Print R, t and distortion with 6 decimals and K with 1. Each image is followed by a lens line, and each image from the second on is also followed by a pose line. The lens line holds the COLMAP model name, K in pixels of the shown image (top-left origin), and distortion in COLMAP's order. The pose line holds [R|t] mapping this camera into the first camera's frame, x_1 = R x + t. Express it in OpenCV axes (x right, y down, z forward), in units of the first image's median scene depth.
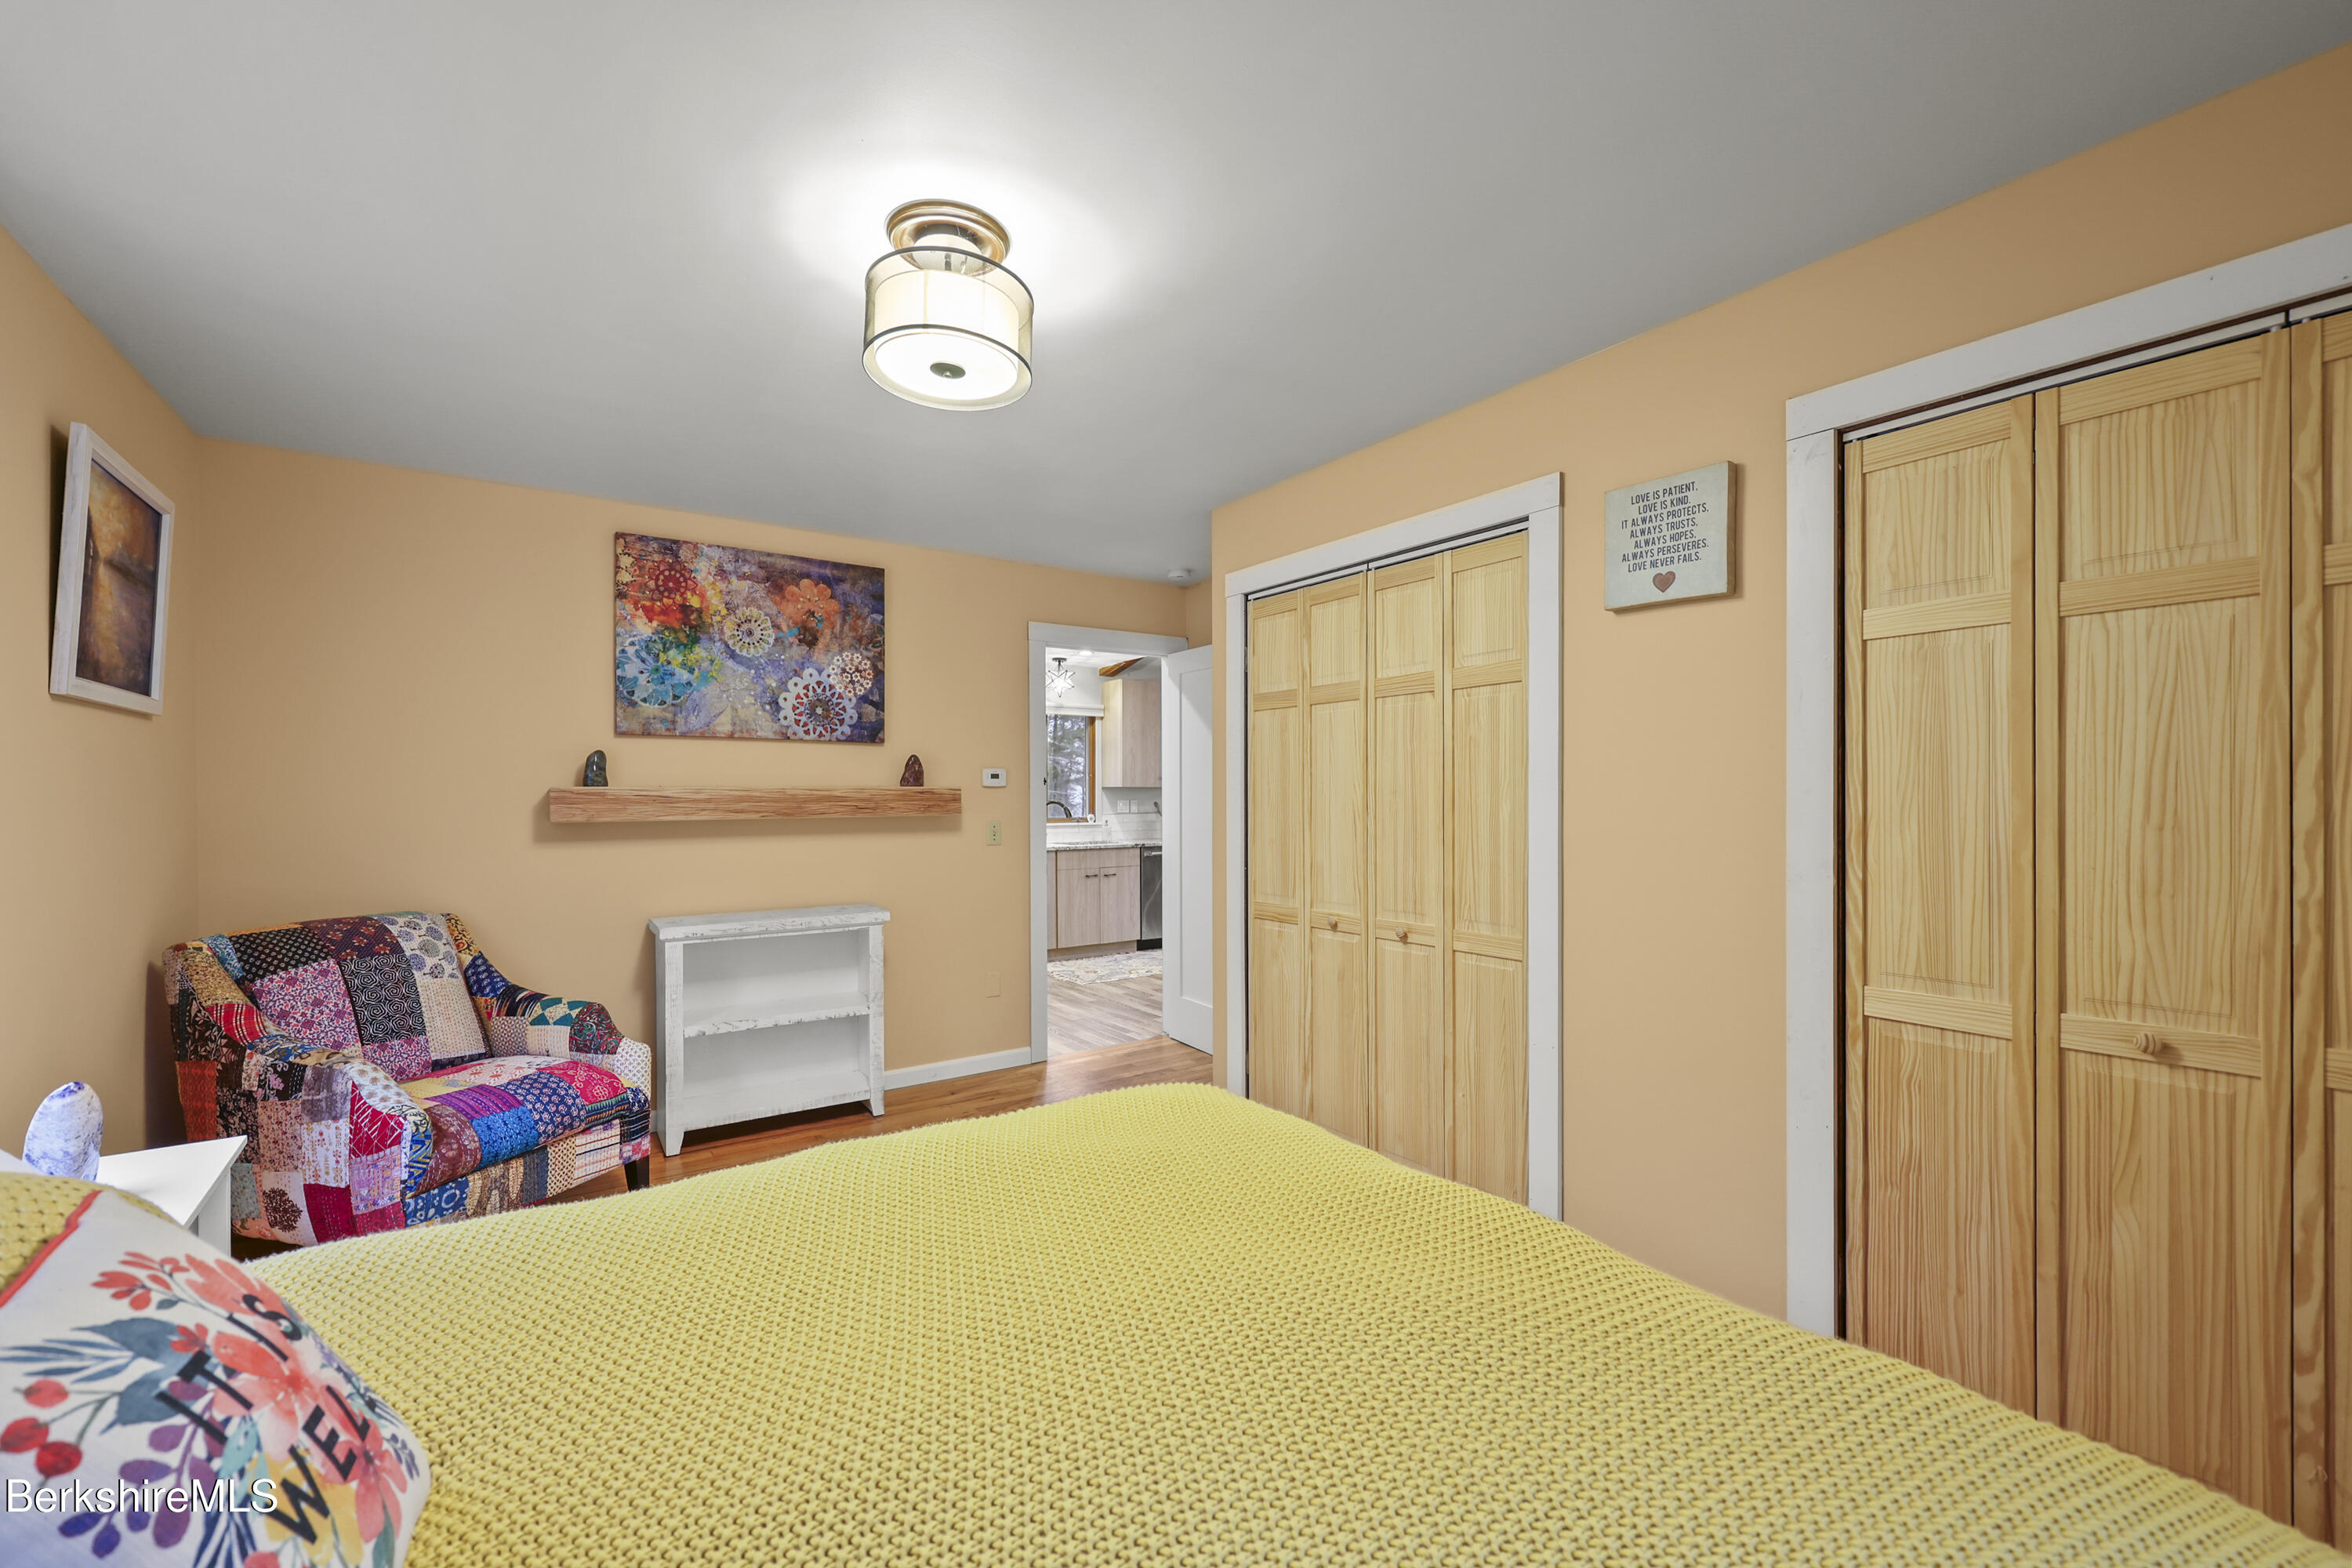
lens RADIAL K [[966.8, 0, 1176.9], [0, 966.8, 797.0], [0, 0, 1]] dist [0.000417, 0.000018]
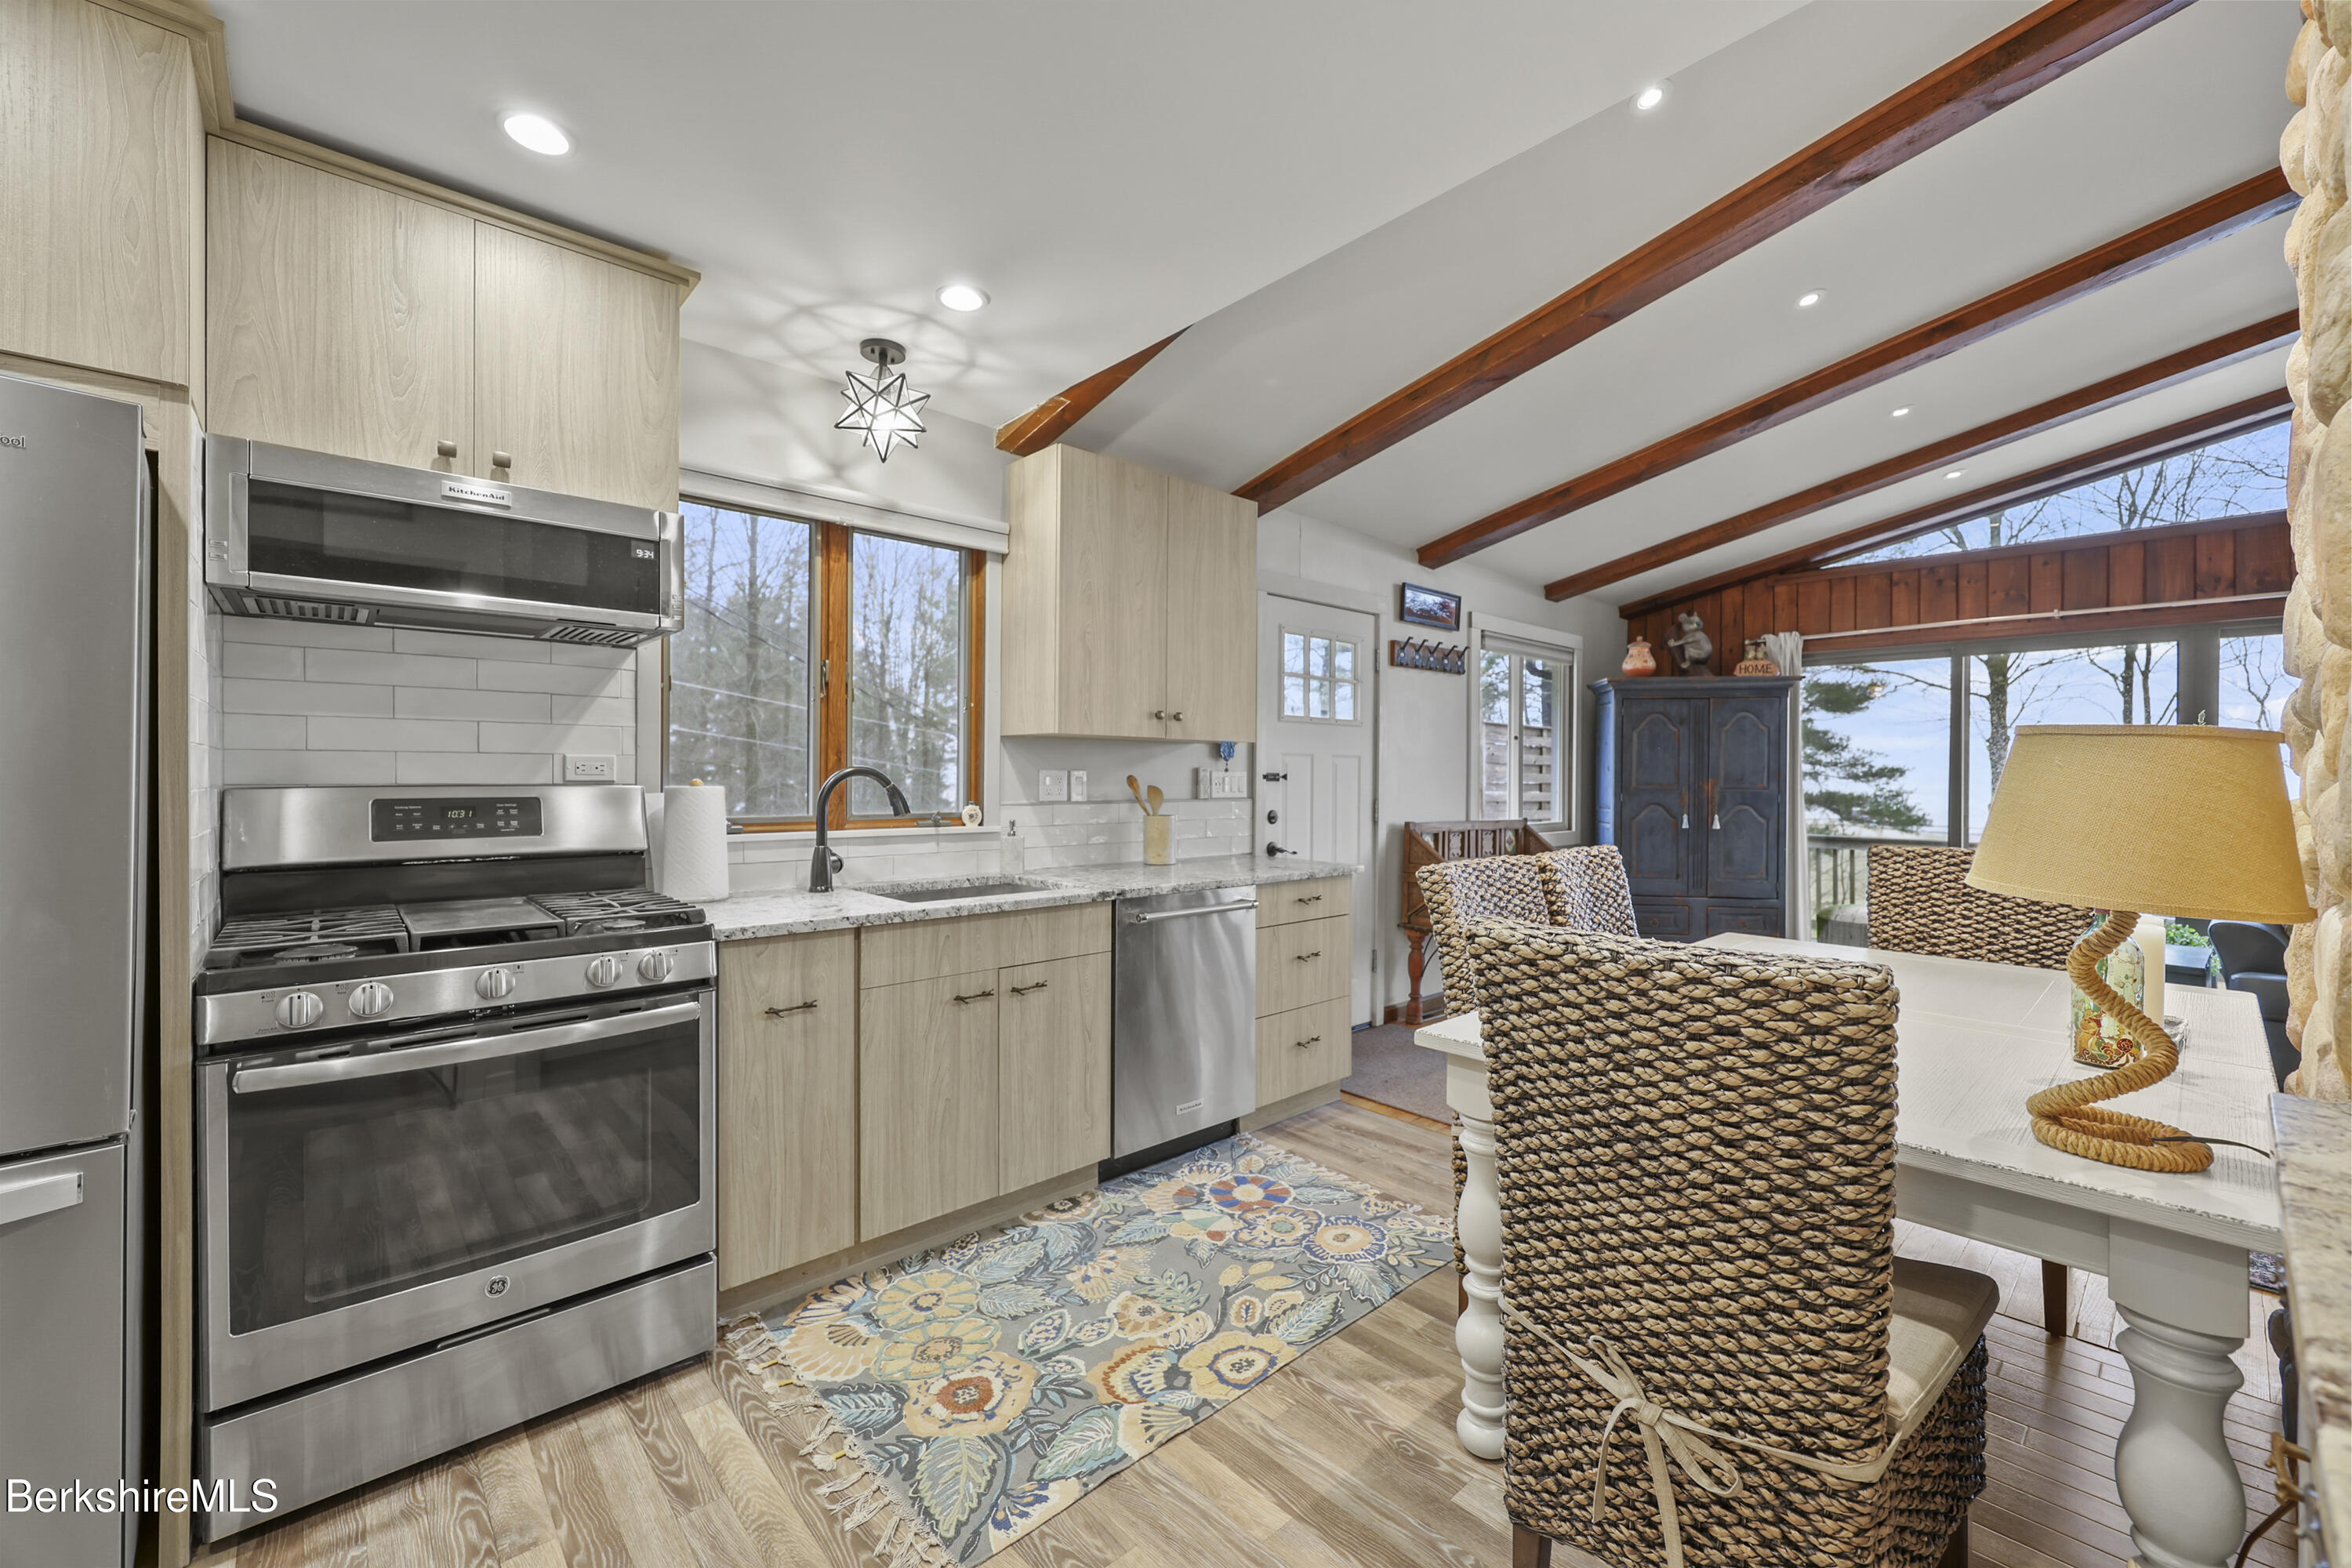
lens RADIAL K [[966.8, 0, 1187.3], [0, 966.8, 771.9], [0, 0, 1]] dist [0.000417, 0.000018]
pose [[0.989903, 0.014195, 0.141032, -0.061678], [-0.013627, 0.999895, -0.004996, 0.005945], [-0.141088, 0.003024, 0.989992, 0.643268]]
